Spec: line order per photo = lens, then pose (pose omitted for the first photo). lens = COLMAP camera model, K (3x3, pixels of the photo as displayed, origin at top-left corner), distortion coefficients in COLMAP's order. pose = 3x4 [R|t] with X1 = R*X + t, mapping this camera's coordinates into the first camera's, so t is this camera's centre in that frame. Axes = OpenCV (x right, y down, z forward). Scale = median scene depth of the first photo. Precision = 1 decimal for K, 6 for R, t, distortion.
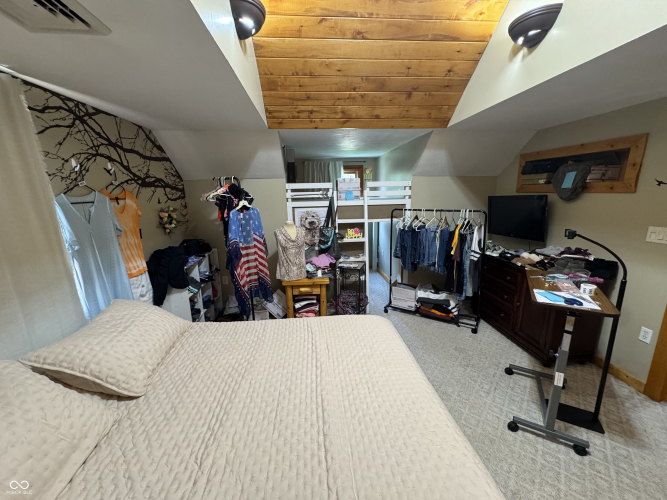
lens RADIAL K [[261.5, 0, 333.5], [0, 261.5, 250.0], [0, 0, 1]] dist [-0.000708, 0.000322]
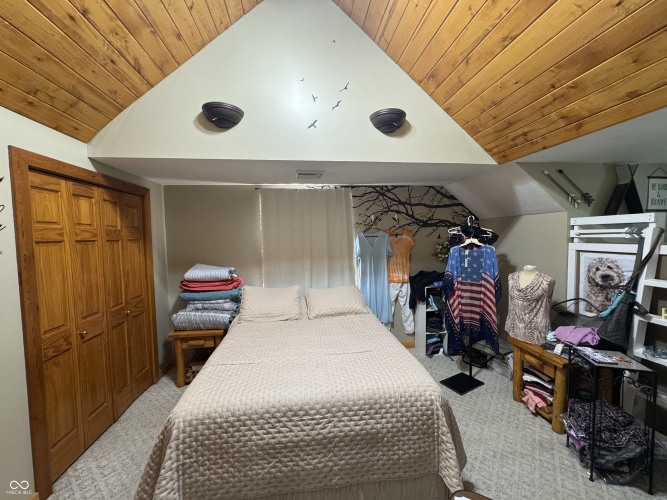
lens RADIAL K [[261.5, 0, 333.5], [0, 261.5, 250.0], [0, 0, 1]] dist [-0.000708, 0.000322]
pose [[0.058037, 0.077755, -0.995282, 0.725234], [-0.200937, 0.977469, 0.064646, -0.110857], [0.977884, 0.196237, 0.072354, 0.435327]]
